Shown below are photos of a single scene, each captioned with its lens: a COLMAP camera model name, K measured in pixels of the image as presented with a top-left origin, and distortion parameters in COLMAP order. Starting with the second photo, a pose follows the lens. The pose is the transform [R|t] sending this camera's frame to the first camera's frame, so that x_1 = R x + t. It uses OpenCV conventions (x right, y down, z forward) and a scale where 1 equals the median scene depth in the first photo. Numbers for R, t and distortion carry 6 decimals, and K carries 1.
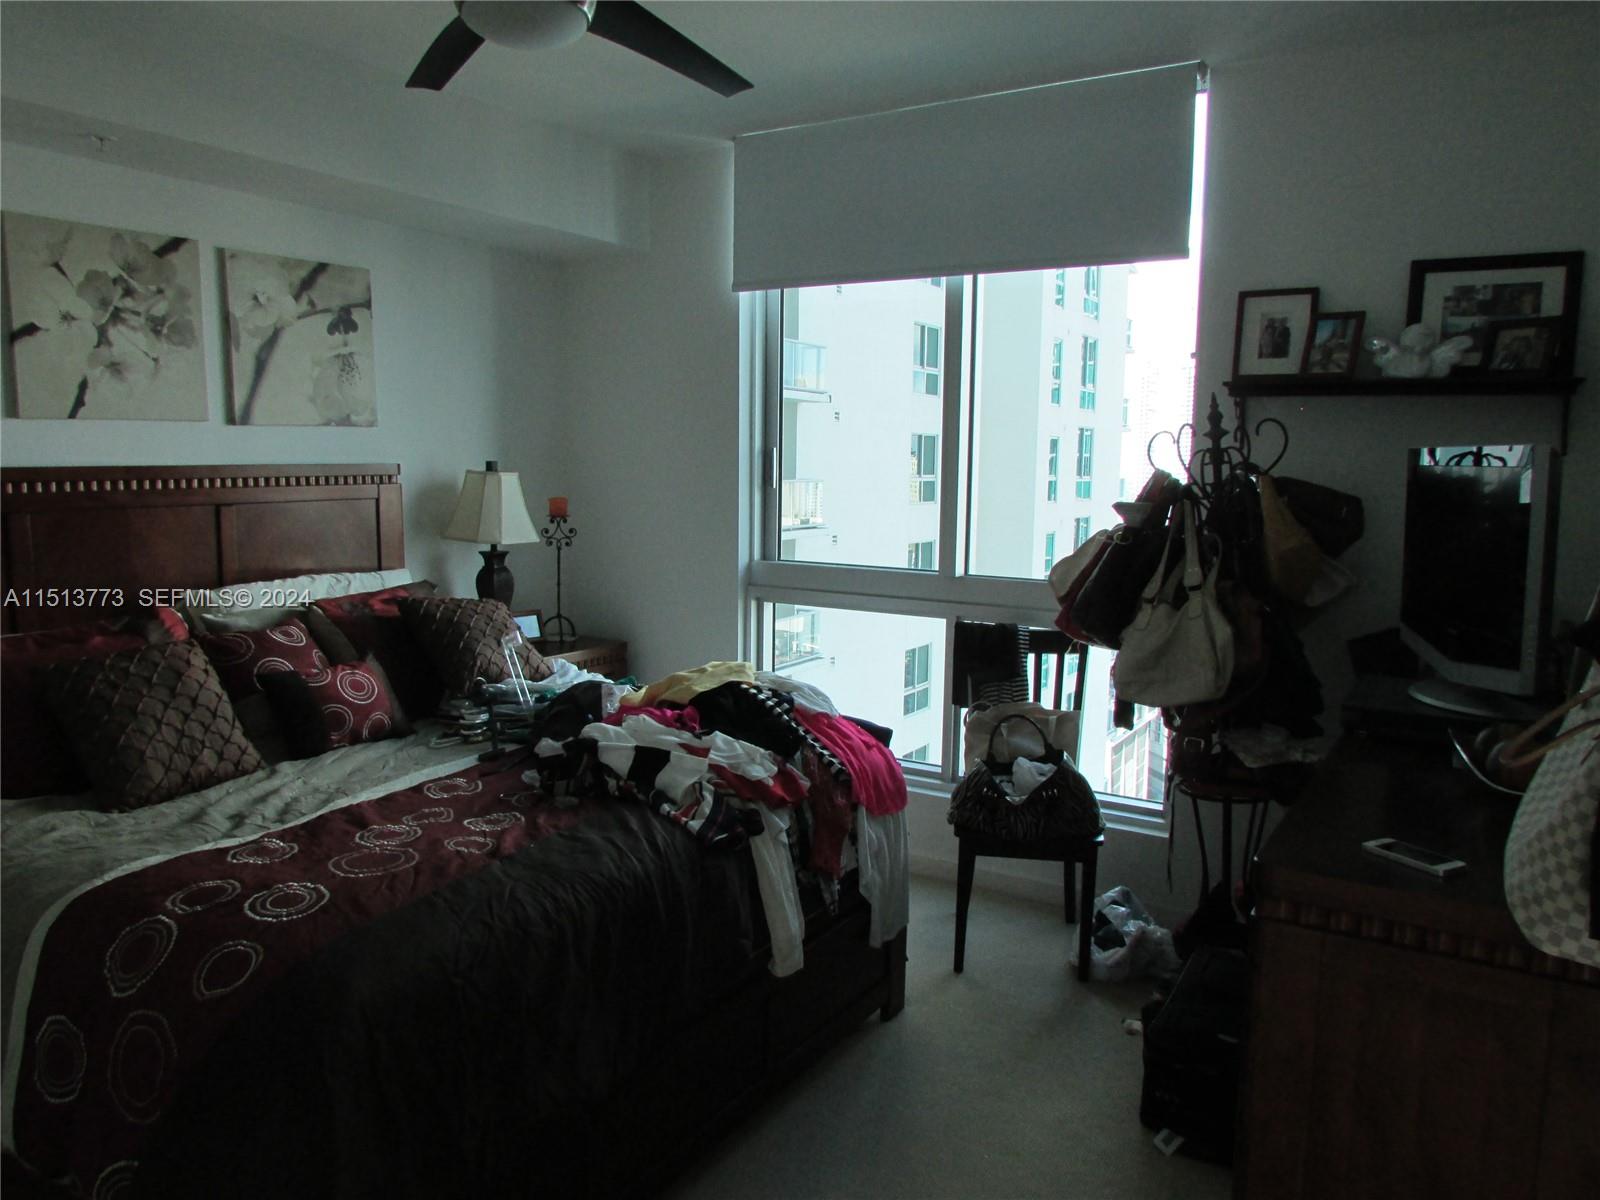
lens RADIAL K [[1150.1, 0, 805.7], [0, 1150.1, 602.7], [0, 0, 1]] dist [-0.025609, 0.005842]
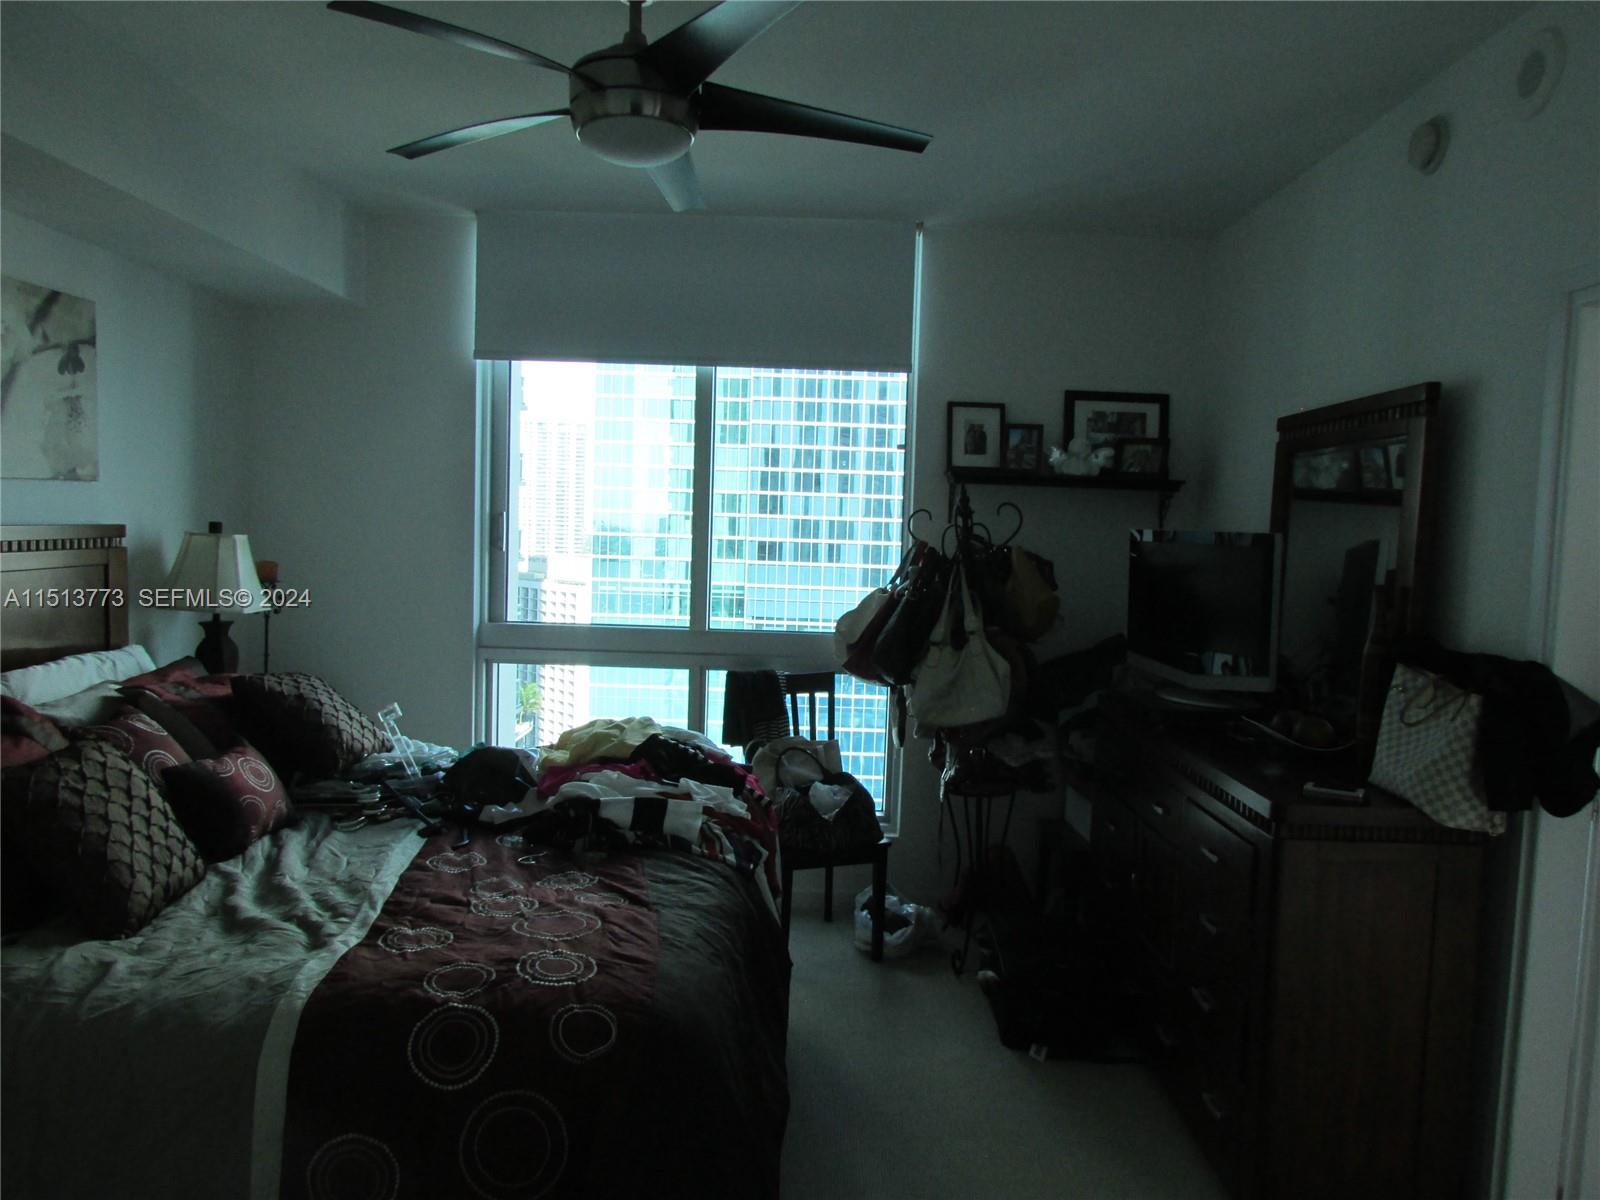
lens RADIAL K [[1150.1, 0, 800.3], [0, 1150.1, 603.1], [0, 0, 1]] dist [-0.025609, 0.005842]
pose [[0.852545, -0.023353, 0.522131, -0.461615], [0.045788, 0.998497, -0.030104, -0.014463], [-0.520644, 0.049573, 0.852334, -0.006274]]
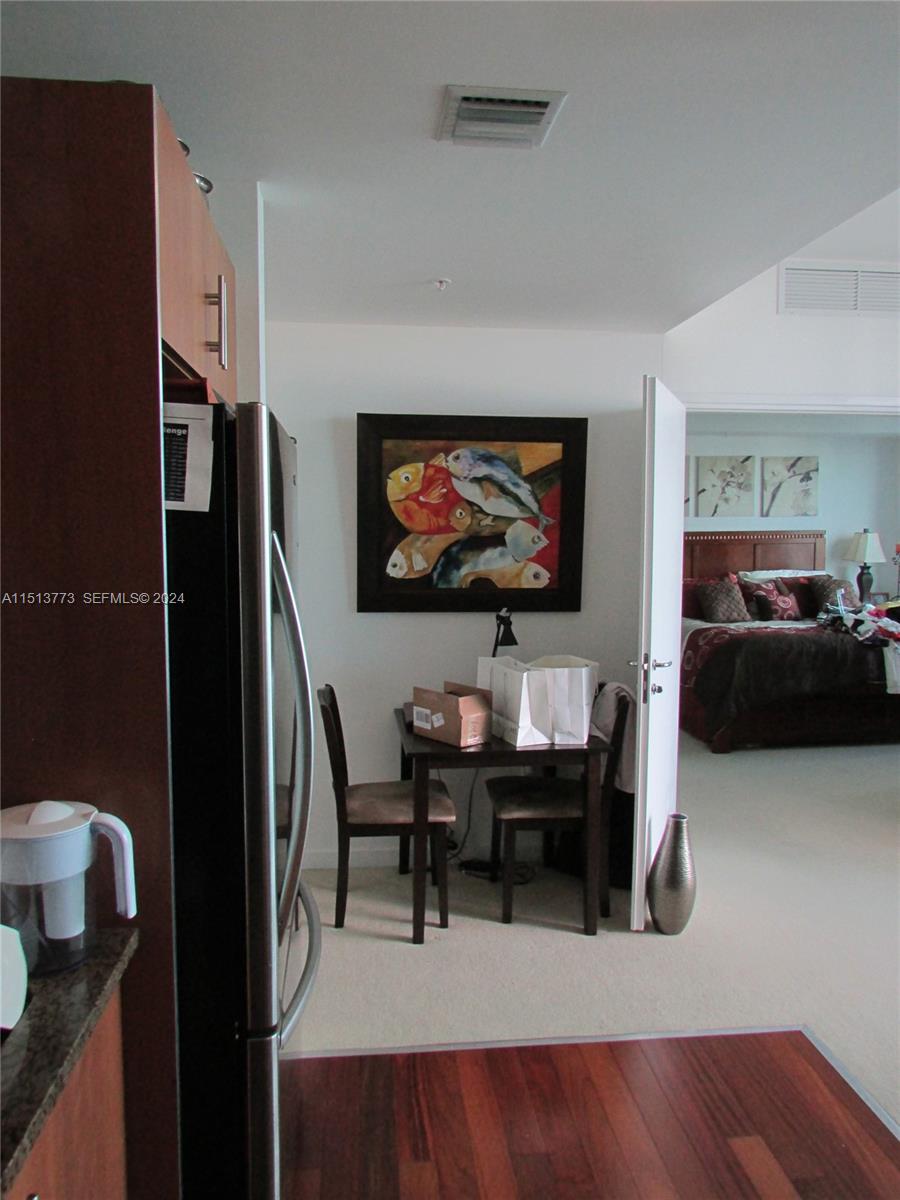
lens RADIAL K [[862.6, 0, 453.0], [0, 862.6, 612.2], [0, 0, 1]] dist [-0.025609, 0.005842]
pose [[0.624429, 0.062708, -0.778561, 0.795804], [-0.083724, 0.996403, 0.013105, 0.135298], [0.776582, 0.057001, 0.627433, -1.065856]]
